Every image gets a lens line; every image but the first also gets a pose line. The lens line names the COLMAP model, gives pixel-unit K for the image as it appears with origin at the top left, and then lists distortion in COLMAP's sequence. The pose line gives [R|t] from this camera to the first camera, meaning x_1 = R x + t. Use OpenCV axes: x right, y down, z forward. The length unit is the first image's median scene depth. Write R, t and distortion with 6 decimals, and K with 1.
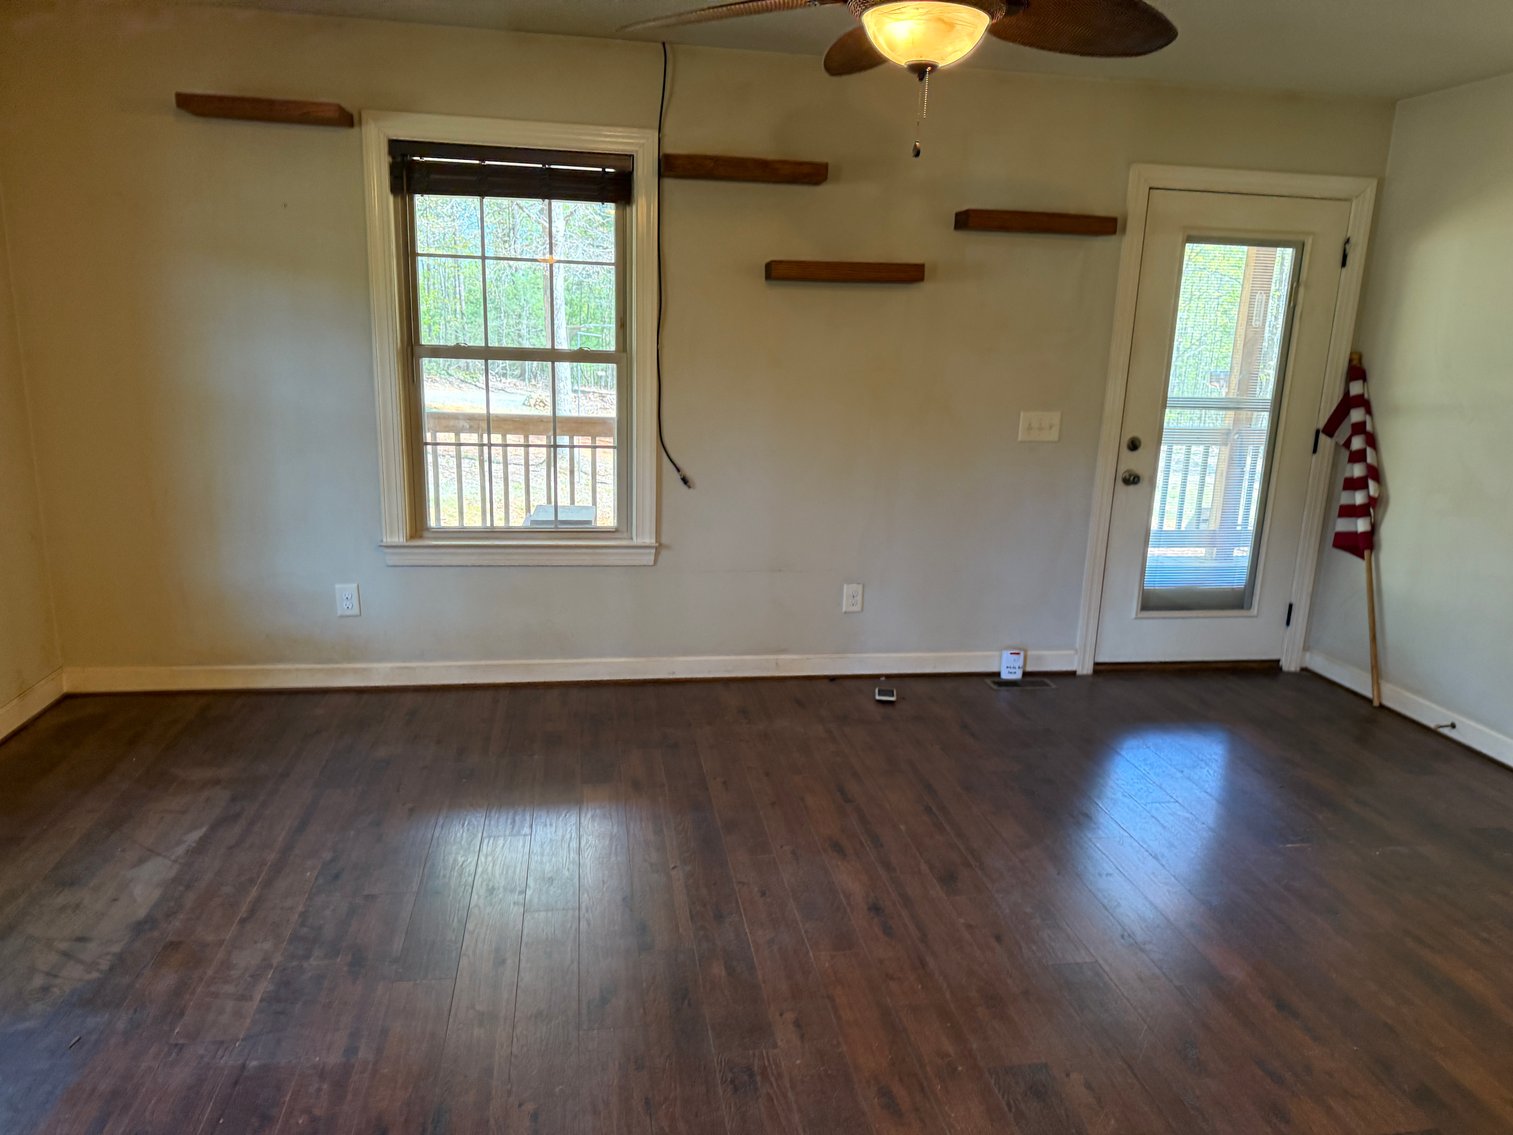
lens RADIAL K [[1057.0, 0, 761.2], [0, 1057.0, 576.2], [0, 0, 1]] dist [0.058290, -0.074780]
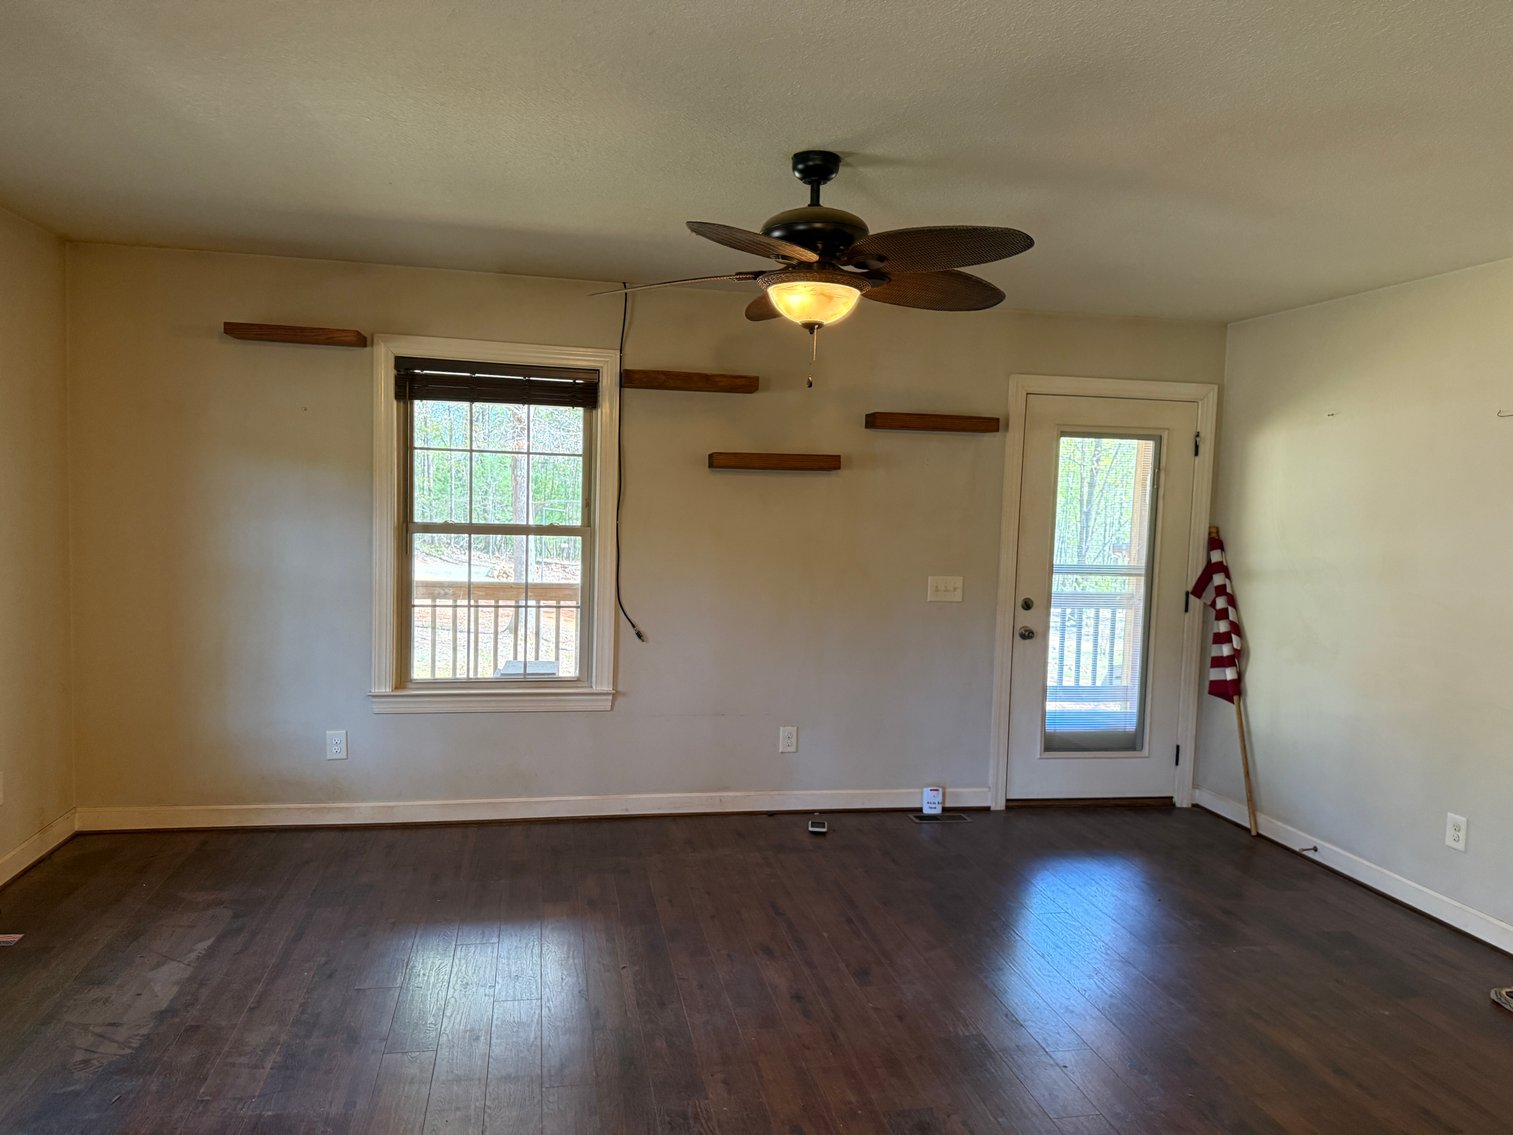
lens RADIAL K [[1057.0, 0, 744.6], [0, 1057.0, 573.3], [0, 0, 1]] dist [0.058290, -0.074780]
pose [[0.999724, -0.003937, 0.023159, 0.017186], [0.007626, 0.986854, -0.161432, 0.030201], [-0.022219, 0.161564, 0.986612, -0.155223]]
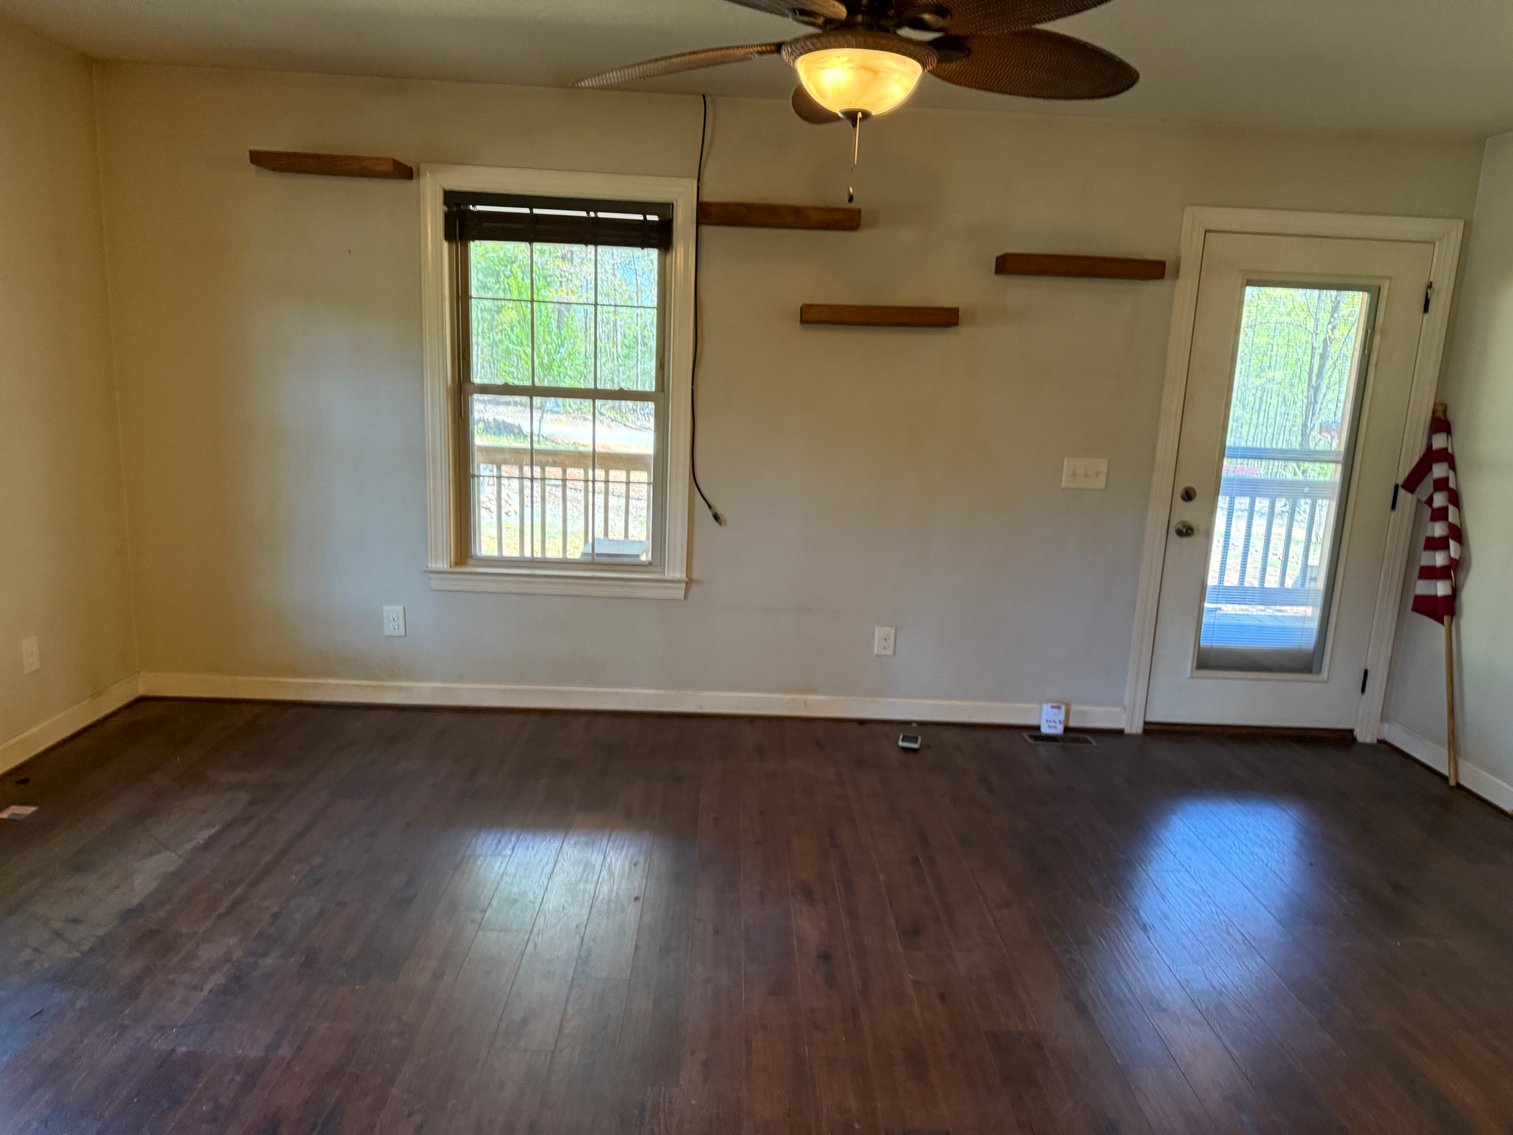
lens RADIAL K [[1057.0, 0, 761.6], [0, 1057.0, 573.6], [0, 0, 1]] dist [0.058290, -0.074780]
pose [[0.990107, 0.037618, -0.135179, 0.117721], [-0.043150, 0.998337, -0.038228, 0.000150], [0.133516, 0.043683, 0.990083, 0.003990]]
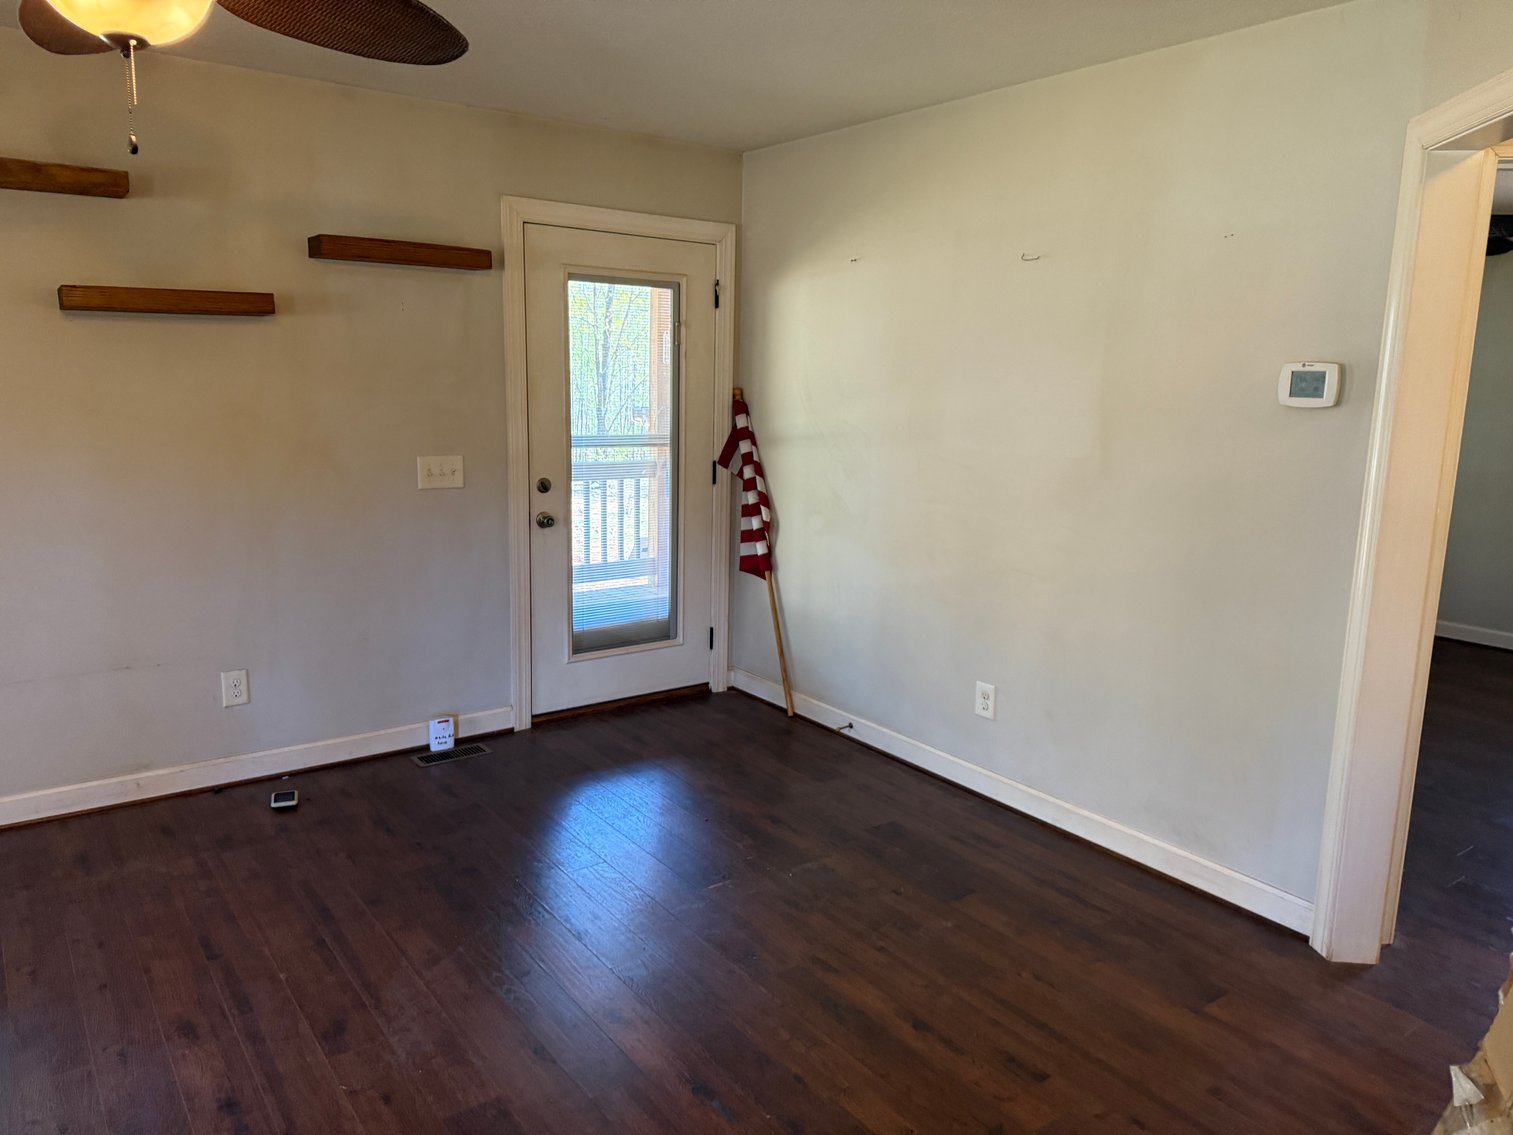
lens RADIAL K [[1057.0, 0, 747.7], [0, 1057.0, 564.1], [0, 0, 1]] dist [0.058290, -0.074780]
pose [[0.892367, -0.095069, 0.441184, 0.097289], [0.113889, 0.993360, -0.016303, -0.019197], [-0.436704, 0.064794, 0.897269, 0.071314]]
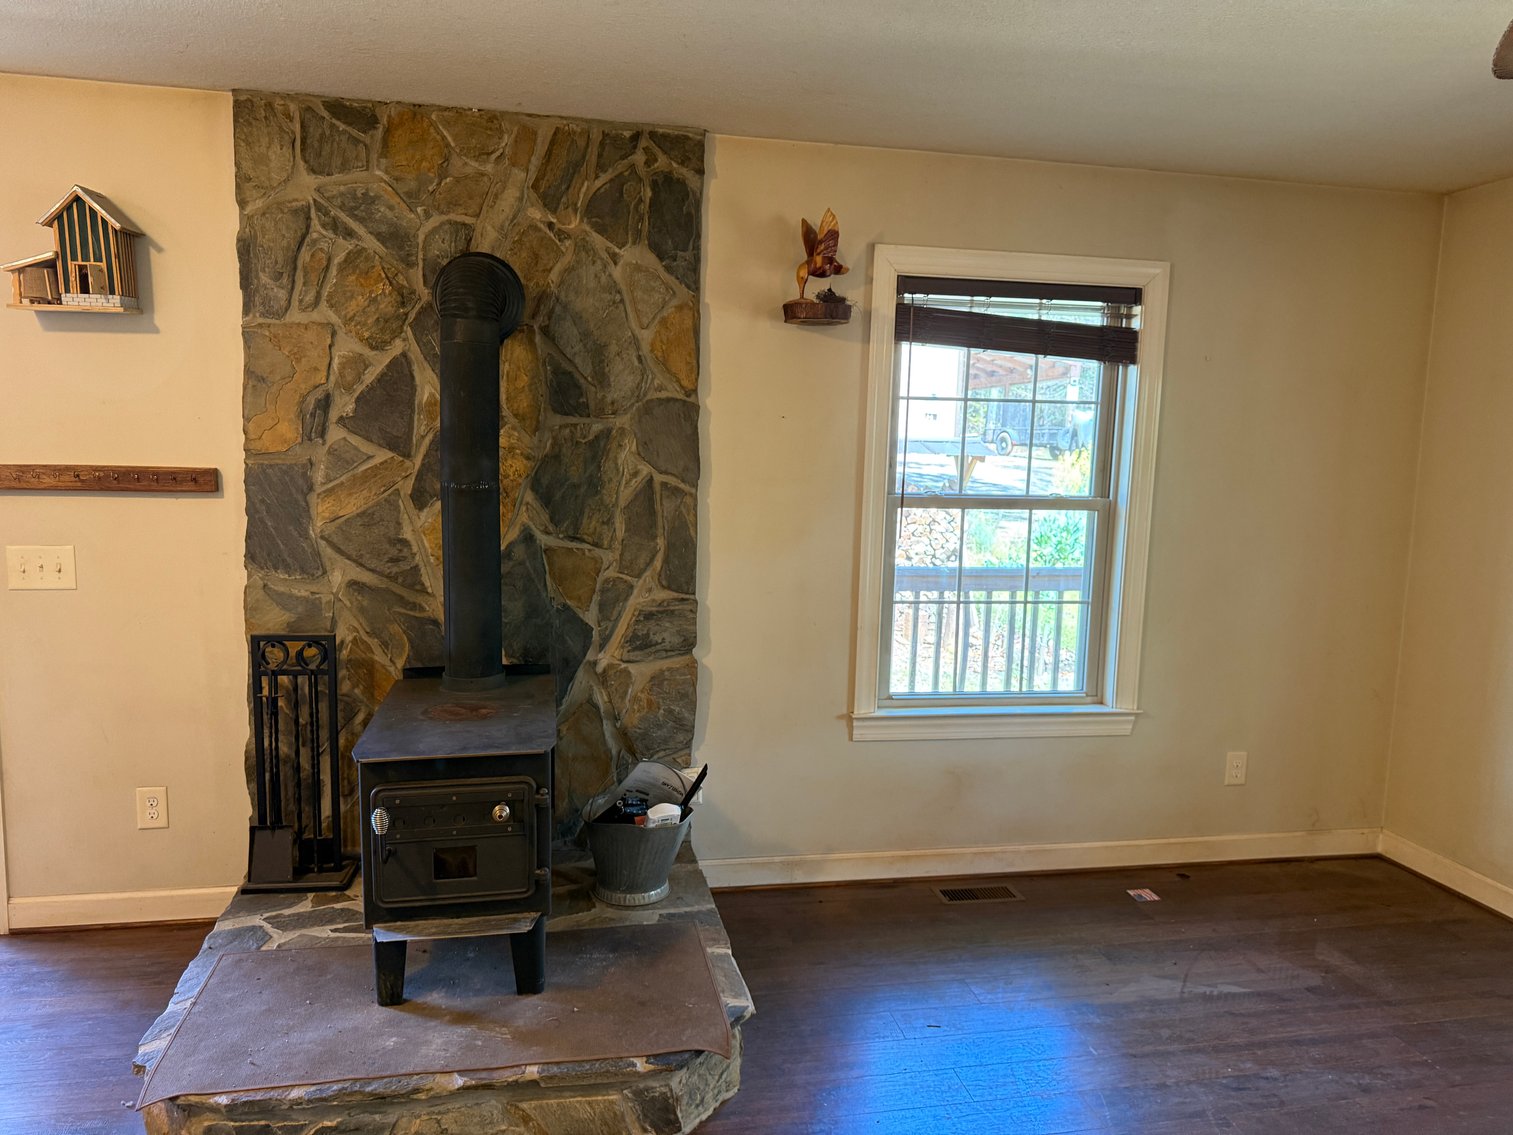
lens RADIAL K [[1057.0, 0, 771.7], [0, 1057.0, 577.8], [0, 0, 1]] dist [0.058290, -0.074780]
pose [[0.033286, 0.084240, -0.995889, 0.318002], [-0.257156, 0.963615, 0.072915, -0.068611], [0.965797, 0.253671, 0.053738, 0.332809]]
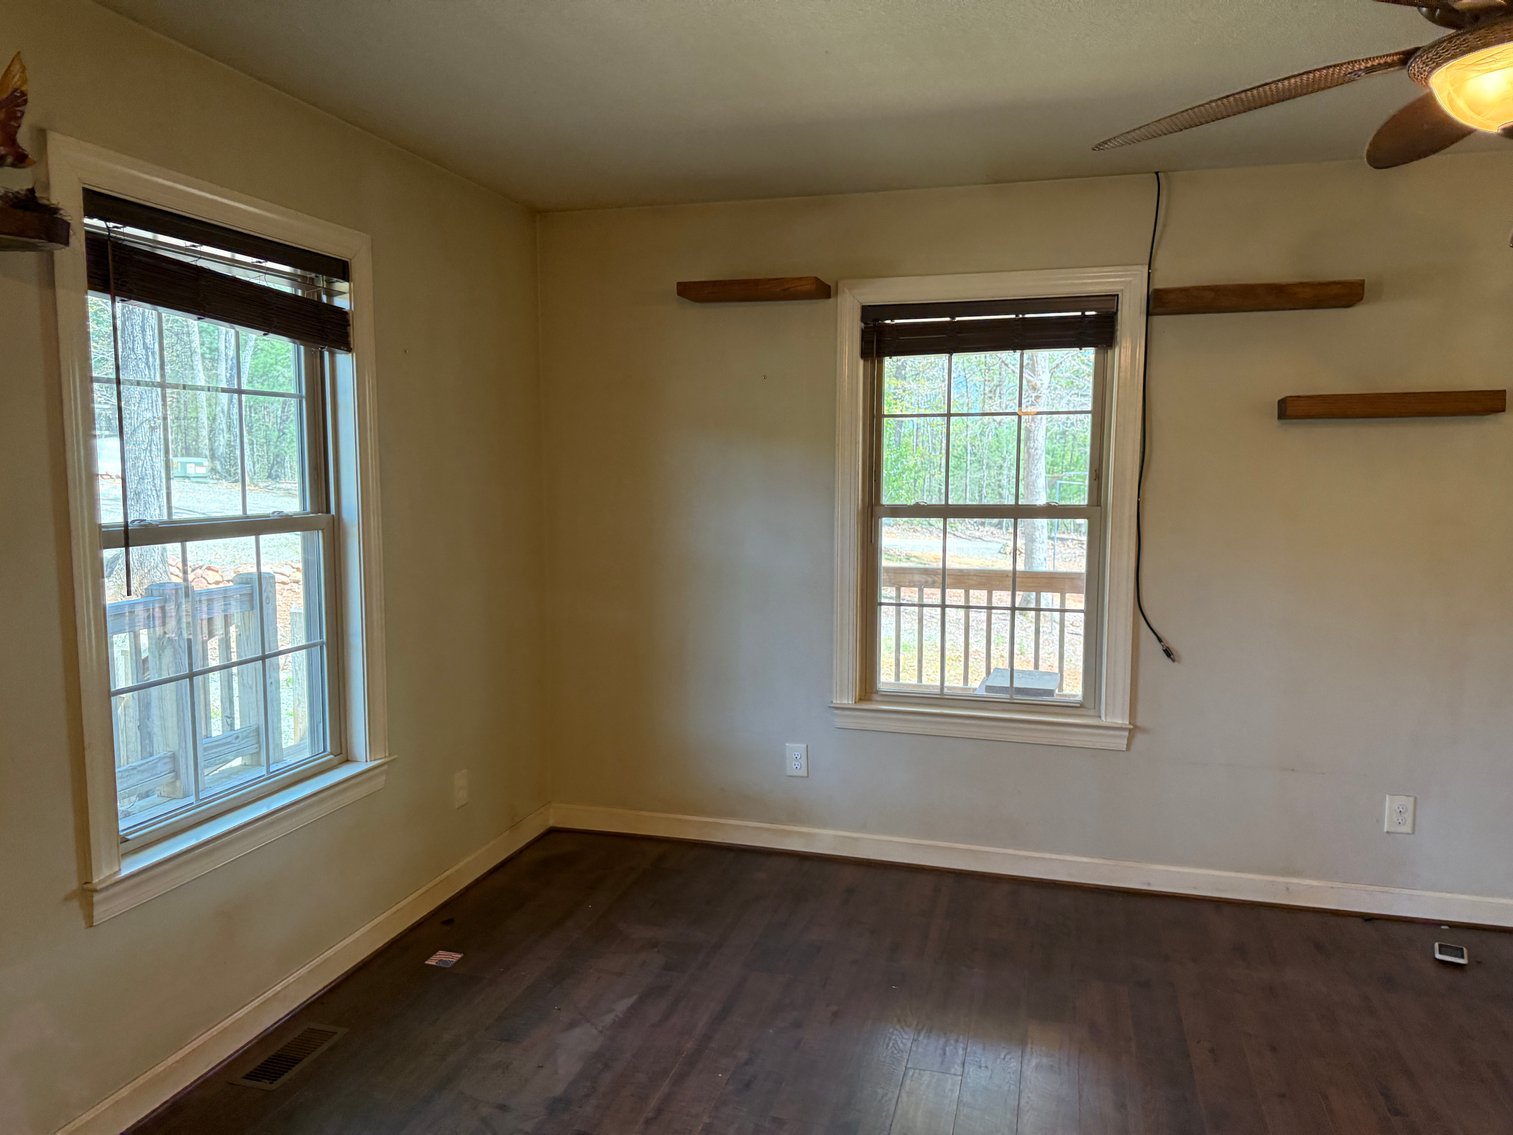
lens RADIAL K [[1057.0, 0, 763.8], [0, 1057.0, 577.6], [0, 0, 1]] dist [0.058290, -0.074780]
pose [[0.905059, 0.013699, -0.425066, -0.003908], [-0.070832, 0.990376, -0.118901, -0.028353], [0.419346, 0.137721, 0.897319, 0.095322]]
